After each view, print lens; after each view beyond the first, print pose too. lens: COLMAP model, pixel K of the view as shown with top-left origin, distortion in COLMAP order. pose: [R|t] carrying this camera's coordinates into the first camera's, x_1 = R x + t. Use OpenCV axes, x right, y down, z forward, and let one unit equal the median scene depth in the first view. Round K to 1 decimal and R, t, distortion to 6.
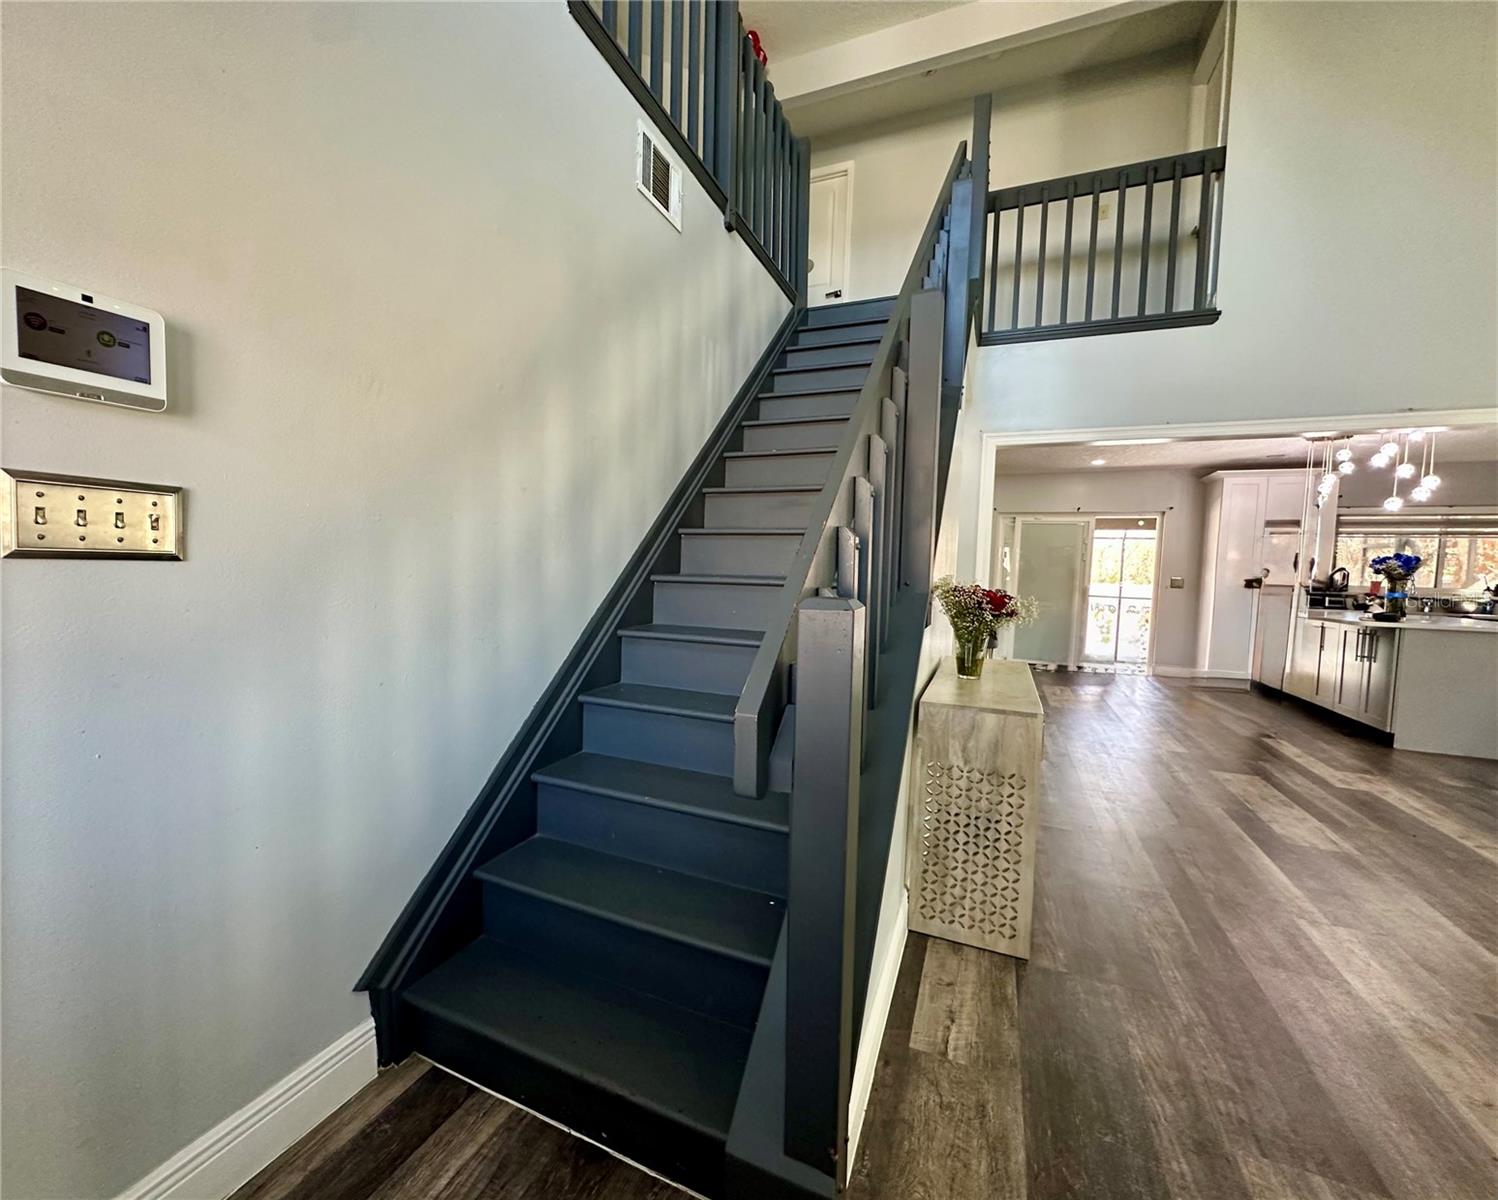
lens RADIAL K [[635.0, 0, 697.8], [0, 635.0, 603.5], [0, 0, 1]] dist [-0.002224, 0.000010]
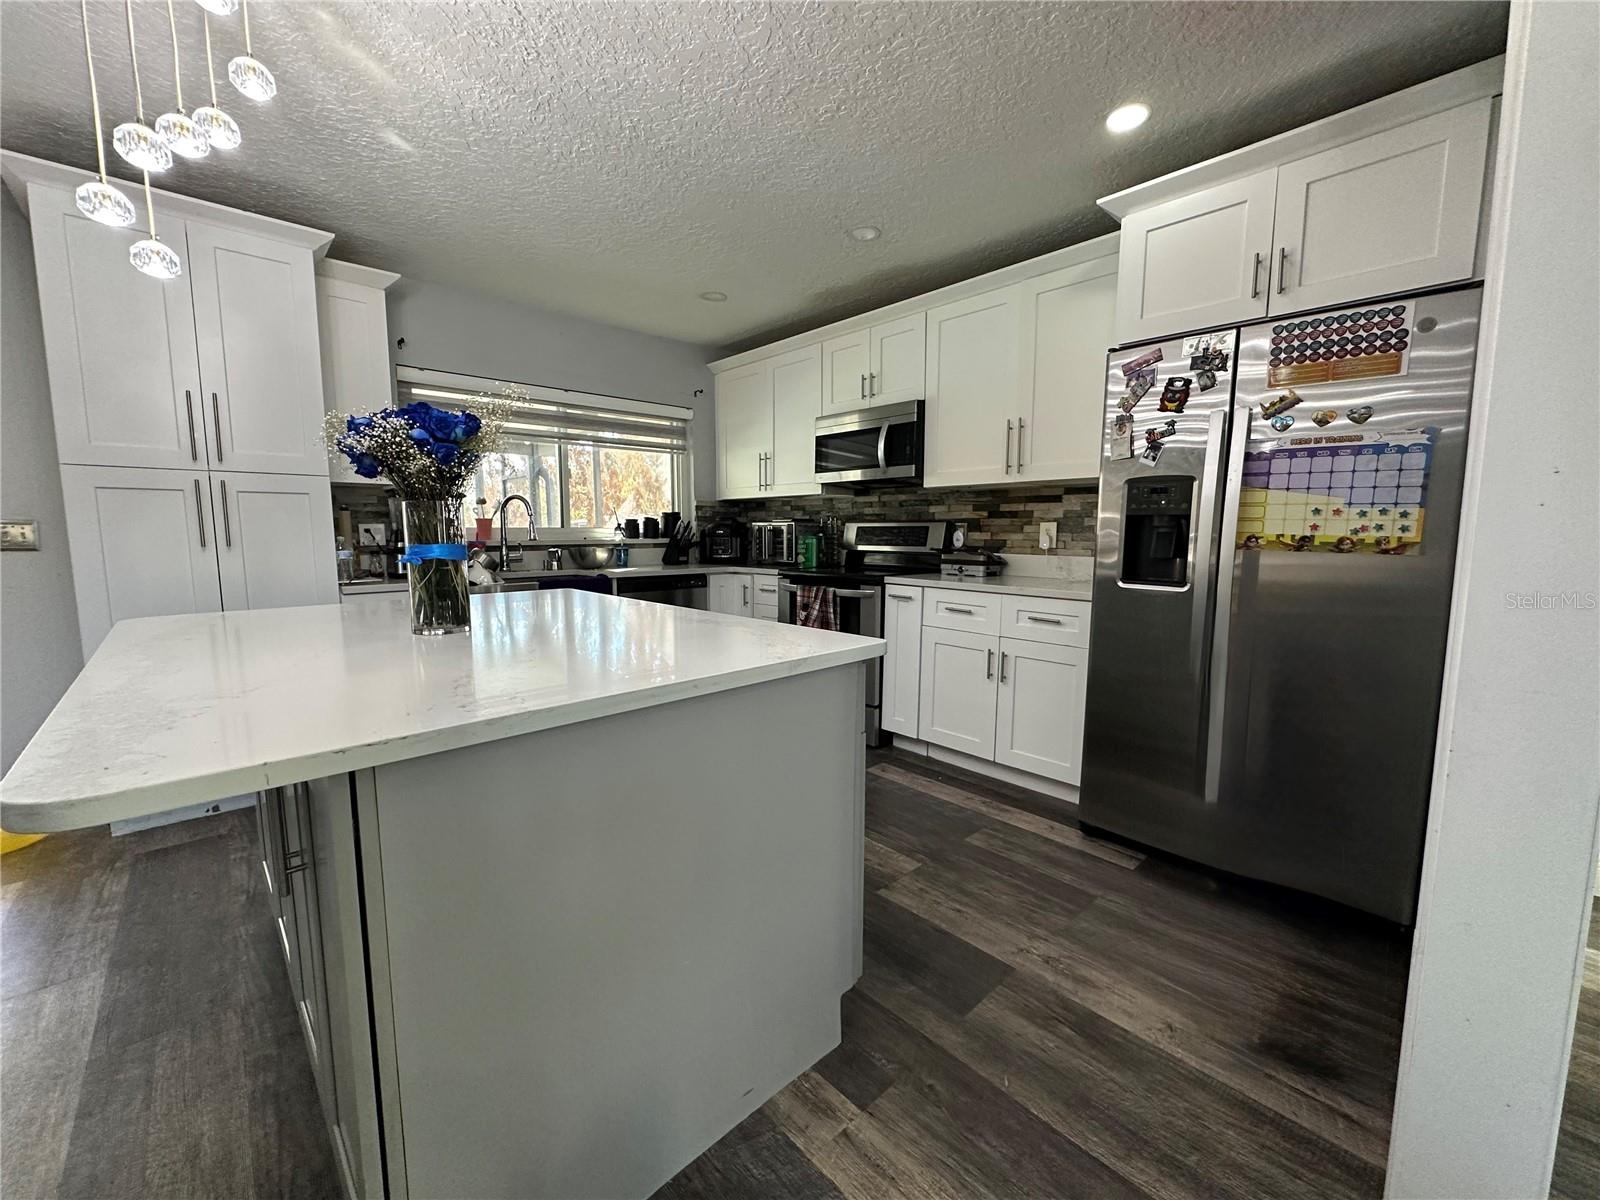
lens RADIAL K [[636.7, 0, 800.8], [0, 636.7, 601.2], [0, 0, 1]] dist [-0.003329, 0.000850]
pose [[0.371893, -0.134347, 0.918503, 1.221944], [0.069929, 0.990715, 0.116595, -0.017972], [-0.925638, 0.020869, 0.377834, 1.005952]]
